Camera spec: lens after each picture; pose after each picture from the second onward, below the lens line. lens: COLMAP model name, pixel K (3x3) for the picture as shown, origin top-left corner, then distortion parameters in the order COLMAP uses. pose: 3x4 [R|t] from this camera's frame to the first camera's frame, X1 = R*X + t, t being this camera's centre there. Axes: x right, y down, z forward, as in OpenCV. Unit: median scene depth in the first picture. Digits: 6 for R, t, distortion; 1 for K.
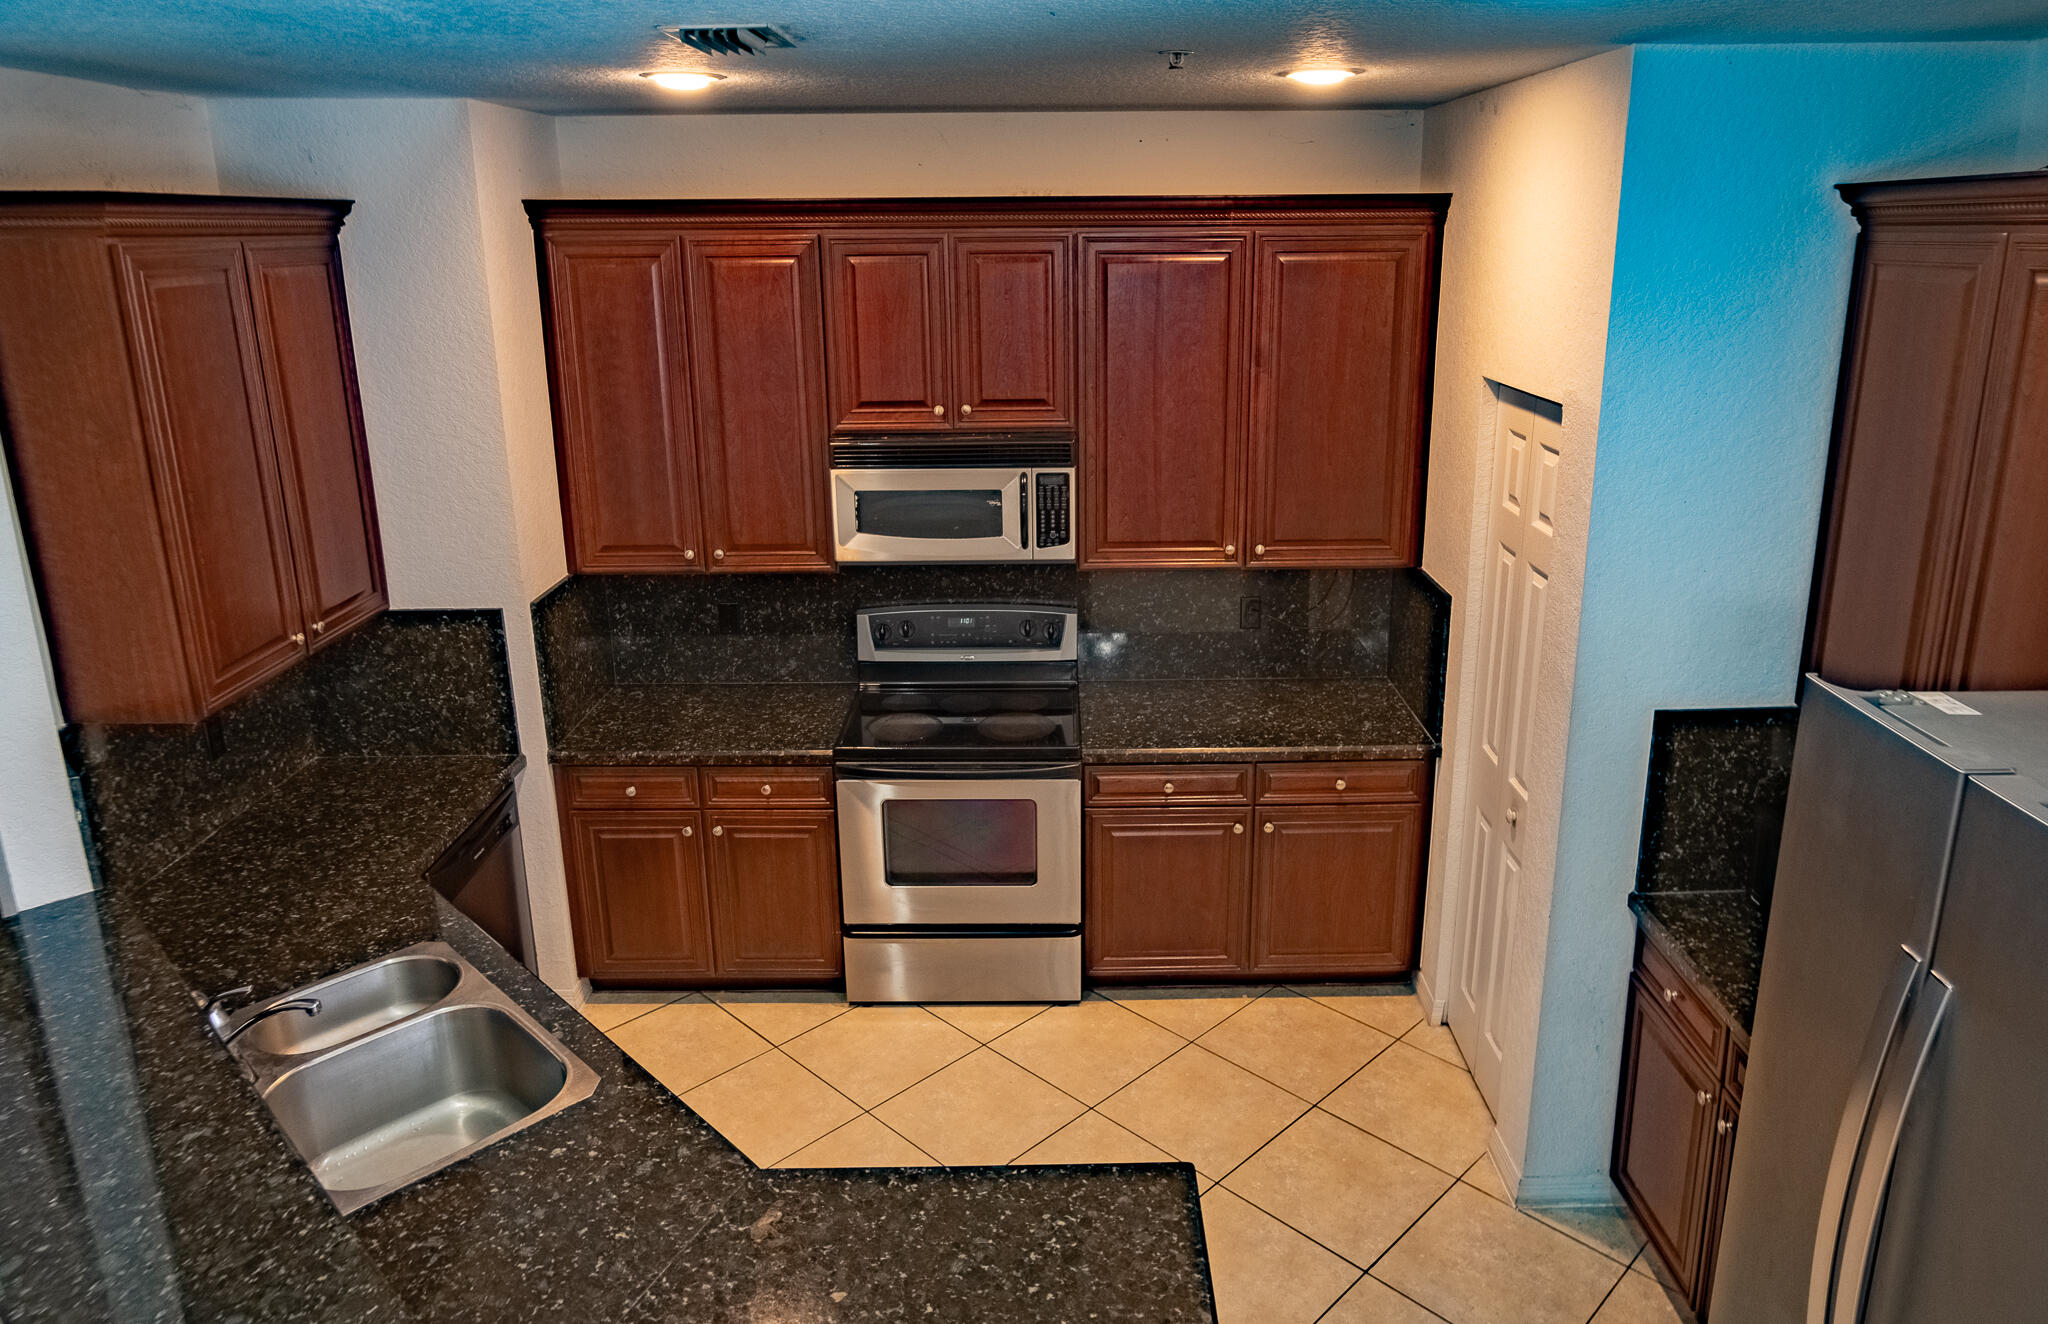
lens RADIAL K [[1323.5, 0, 1028.8], [0, 1323.5, 590.2], [0, 0, 1]] dist [-0.024177, 0.026724]
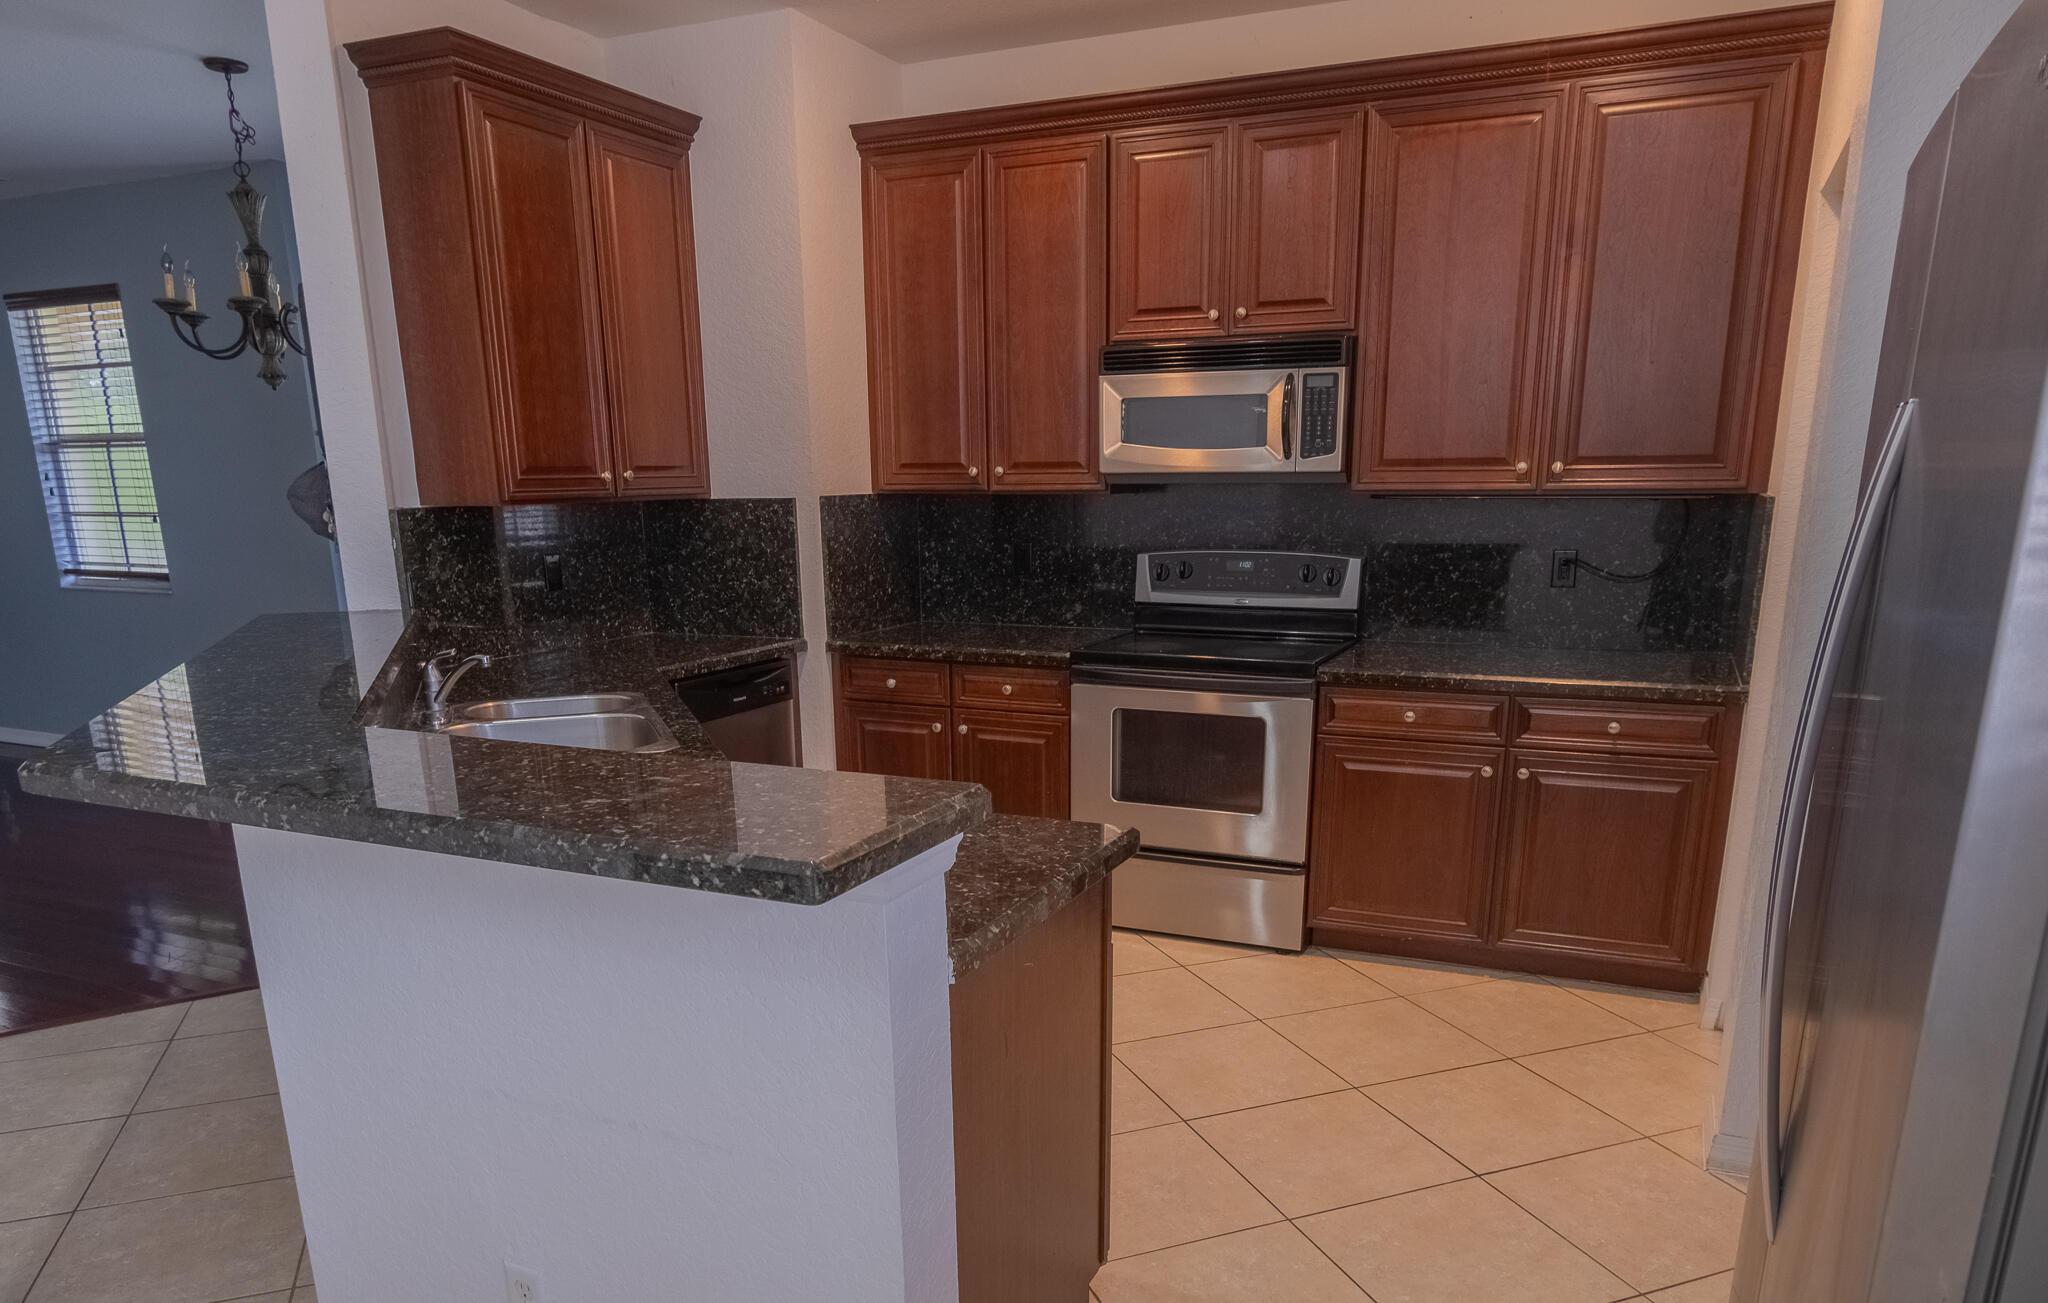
lens RADIAL K [[1330.3, 0, 1019.4], [0, 1330.3, 856.0], [0, 0, 1]] dist [-0.052167, 0.037684]
pose [[0.912210, 0.113003, -0.393832, 0.228560], [-0.103644, 0.993595, 0.045029, 0.230152], [0.396398, -0.000258, 0.918079, 0.057819]]
